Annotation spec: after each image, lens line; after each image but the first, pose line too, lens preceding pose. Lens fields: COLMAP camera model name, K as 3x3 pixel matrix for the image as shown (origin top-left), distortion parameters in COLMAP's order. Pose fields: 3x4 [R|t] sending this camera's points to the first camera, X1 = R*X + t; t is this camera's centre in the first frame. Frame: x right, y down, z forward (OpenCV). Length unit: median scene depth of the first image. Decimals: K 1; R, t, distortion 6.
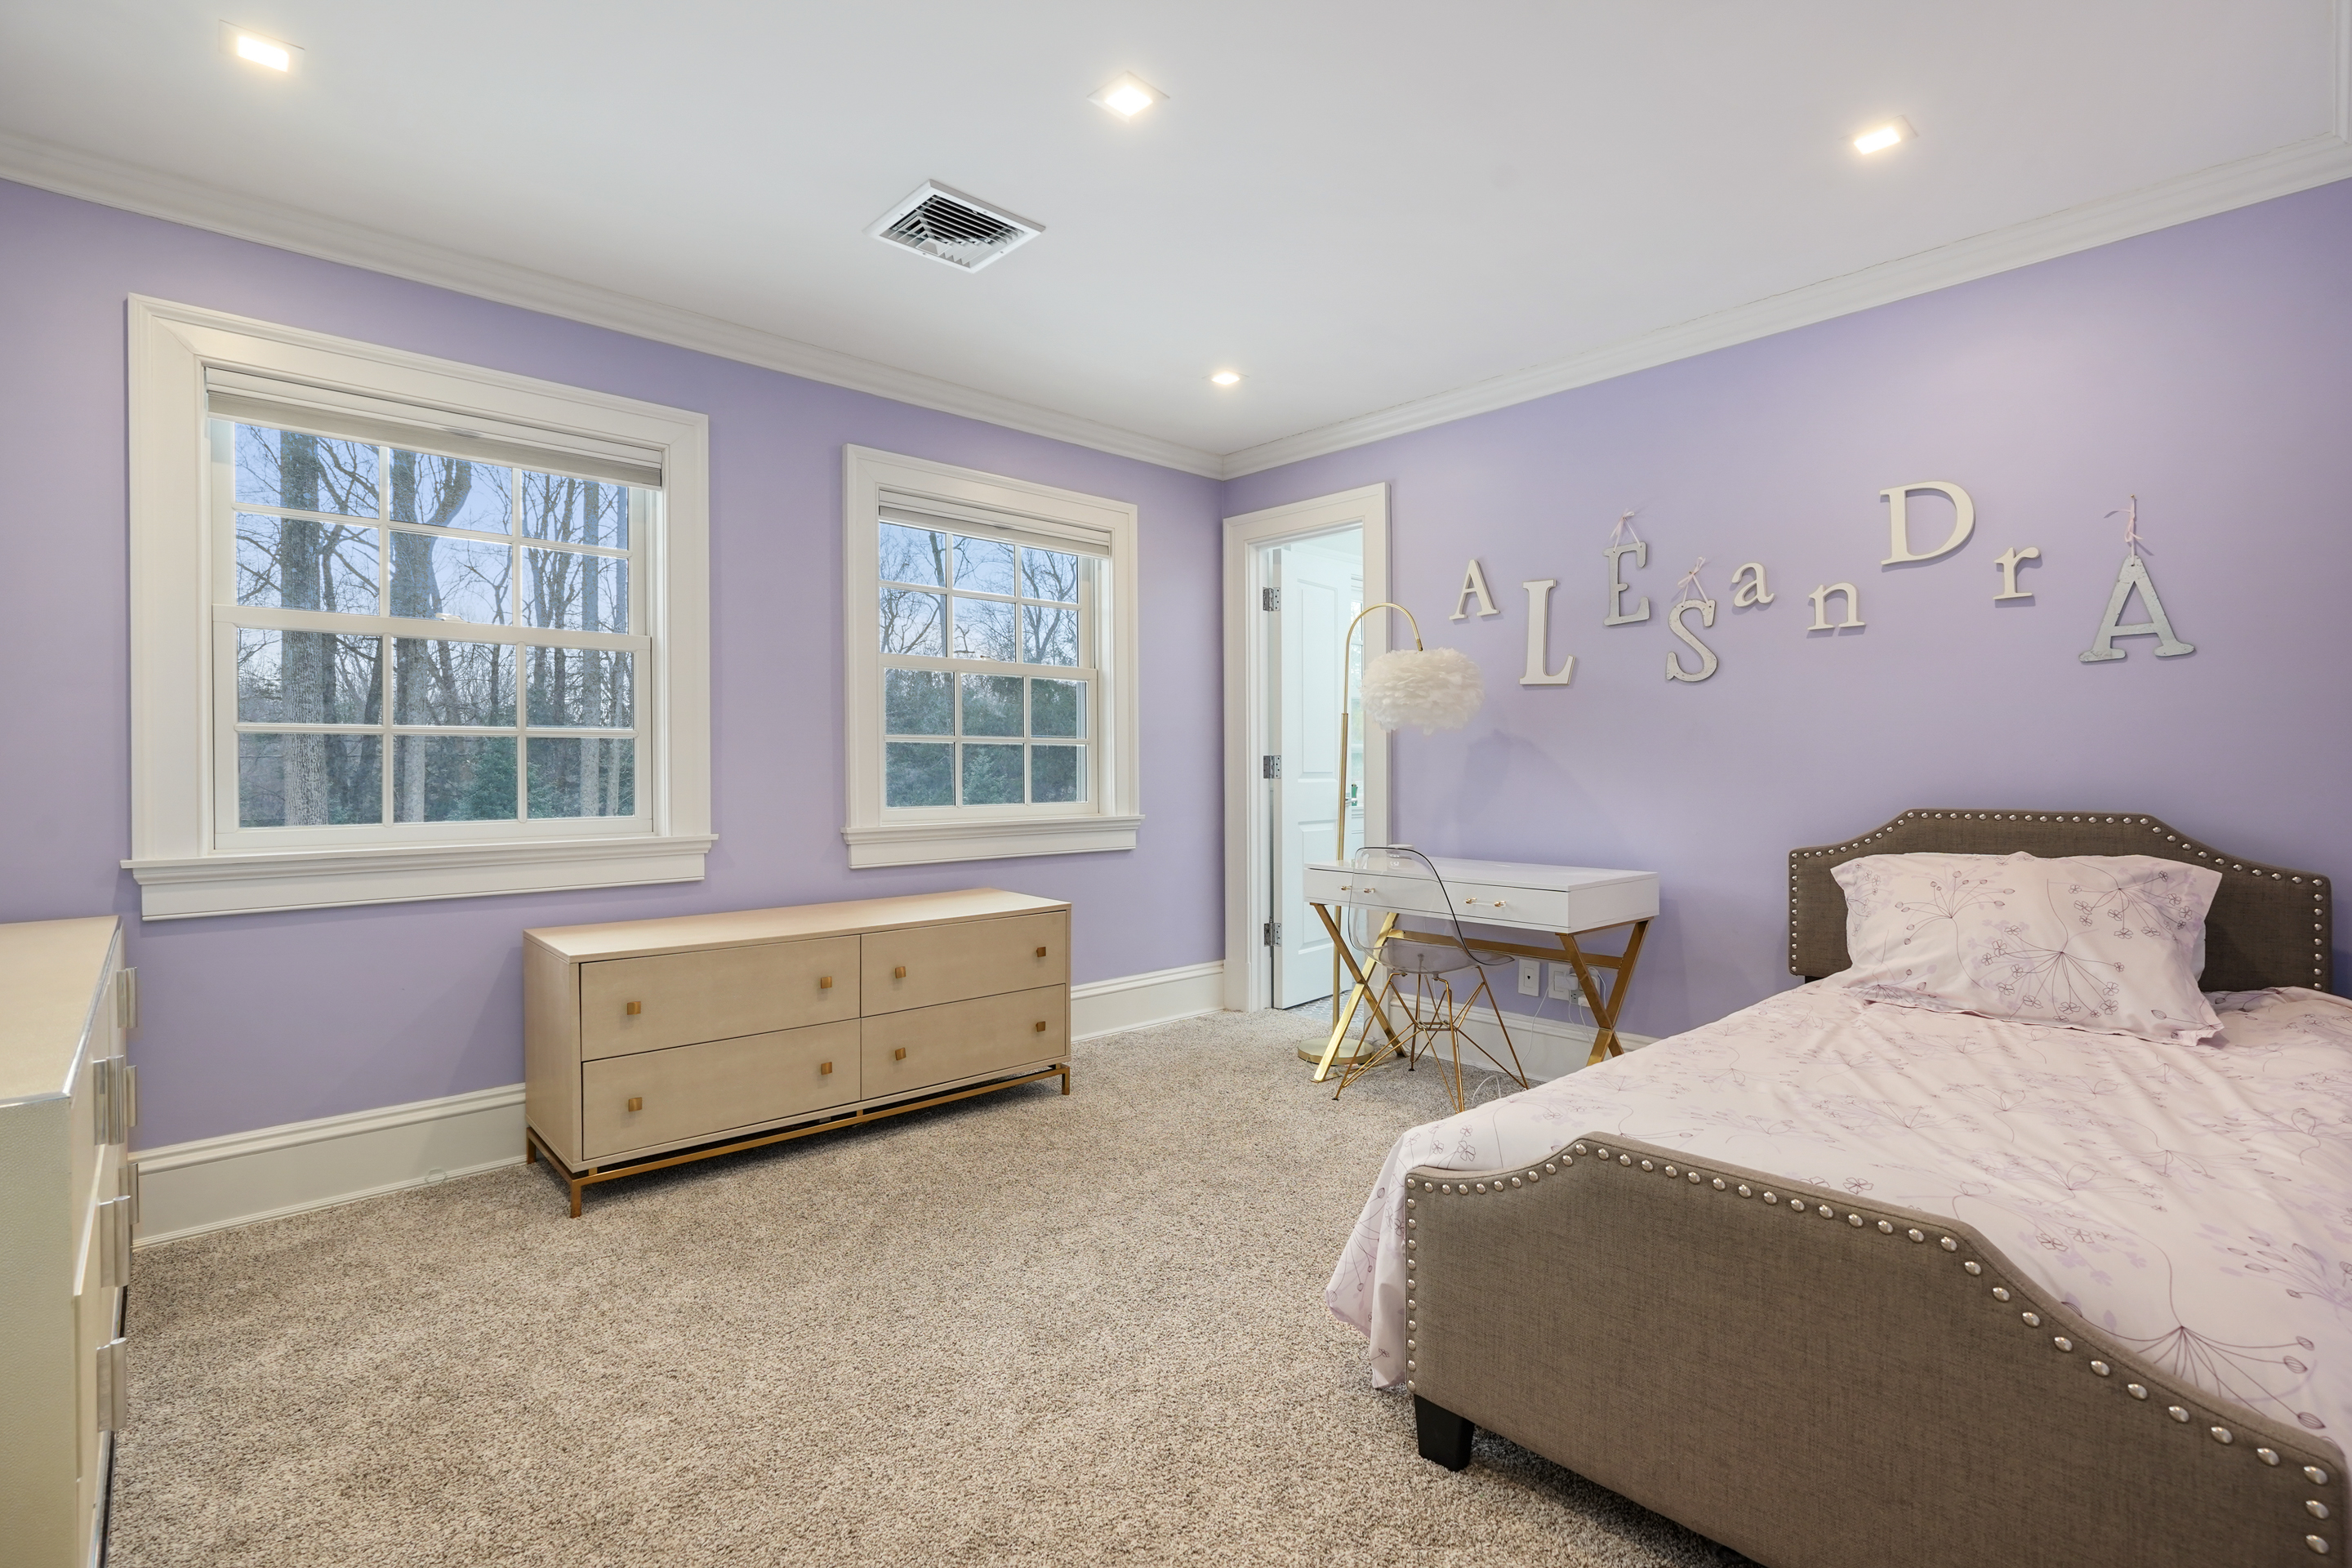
lens RADIAL K [[1094.3, 0, 1155.6], [0, 1094.3, 777.5], [0, 0, 1]] dist [-0.000324, -0.000055]
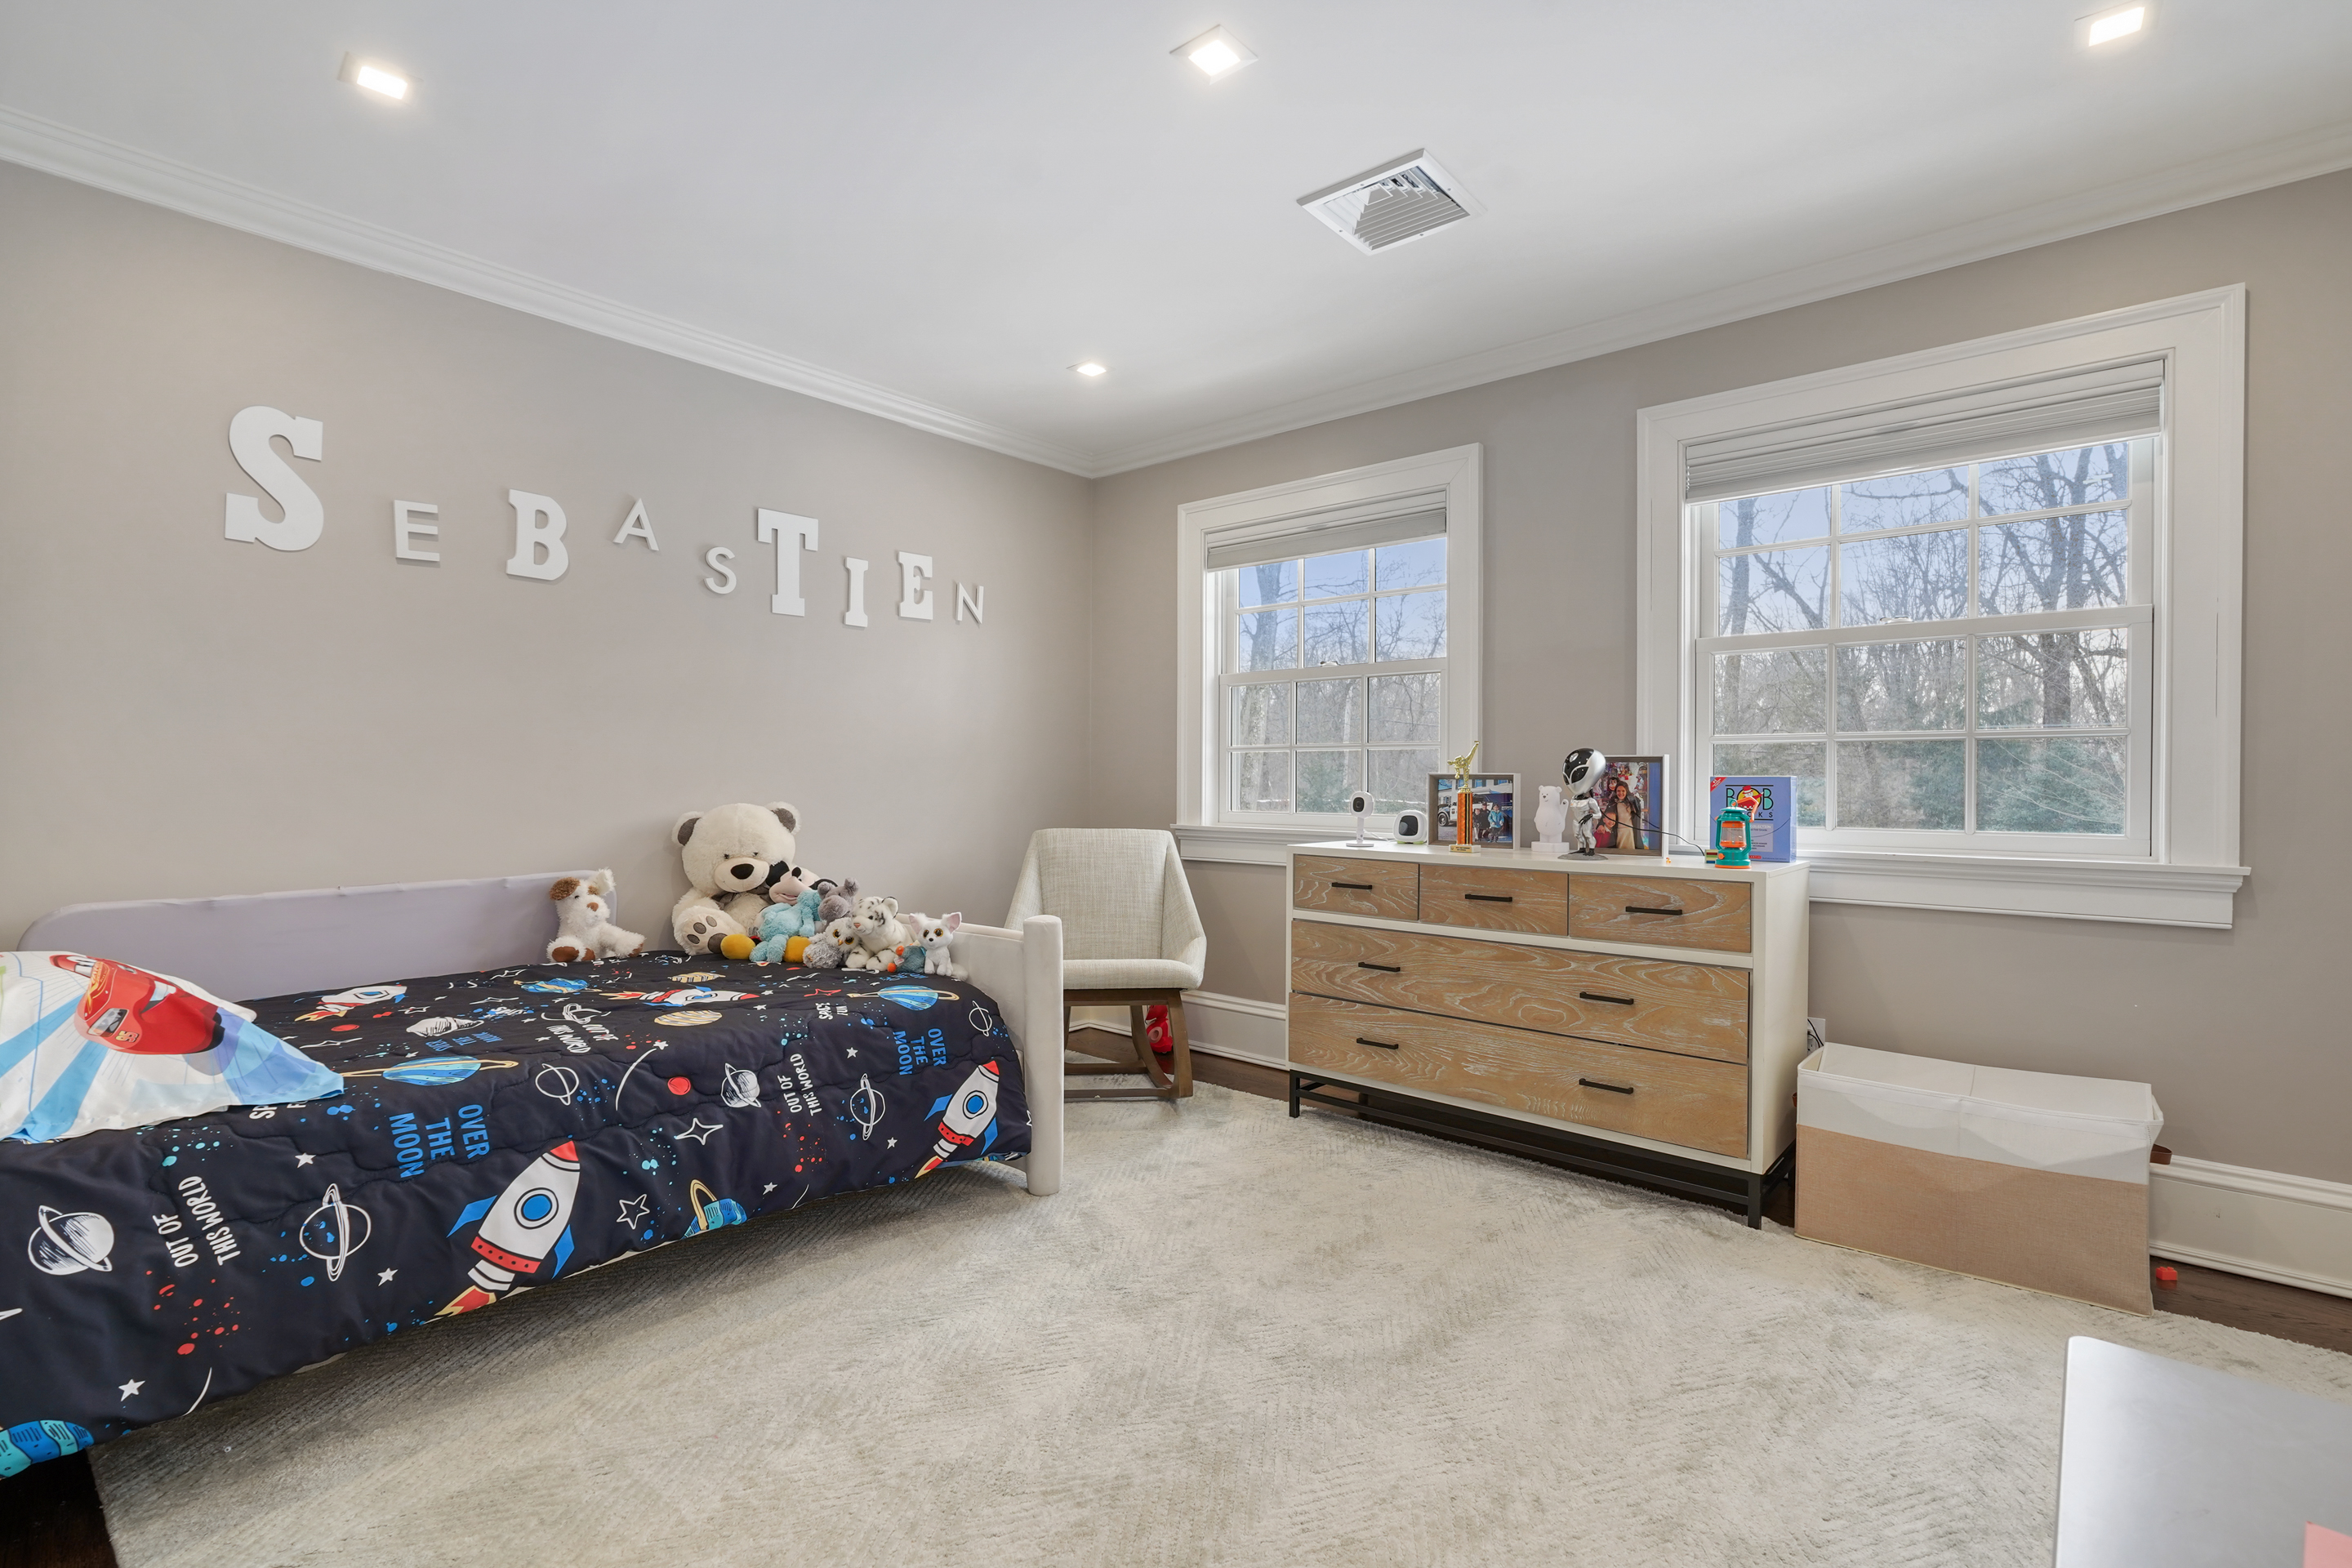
lens RADIAL K [[1094.3, 0, 1155.6], [0, 1094.3, 777.5], [0, 0, 1]] dist [-0.000324, -0.000055]
pose [[0.125569, 0.007042, -0.992060, 0.540071], [-0.008334, 0.999947, 0.006043, -0.011557], [0.992050, 0.007509, 0.125621, 0.506276]]
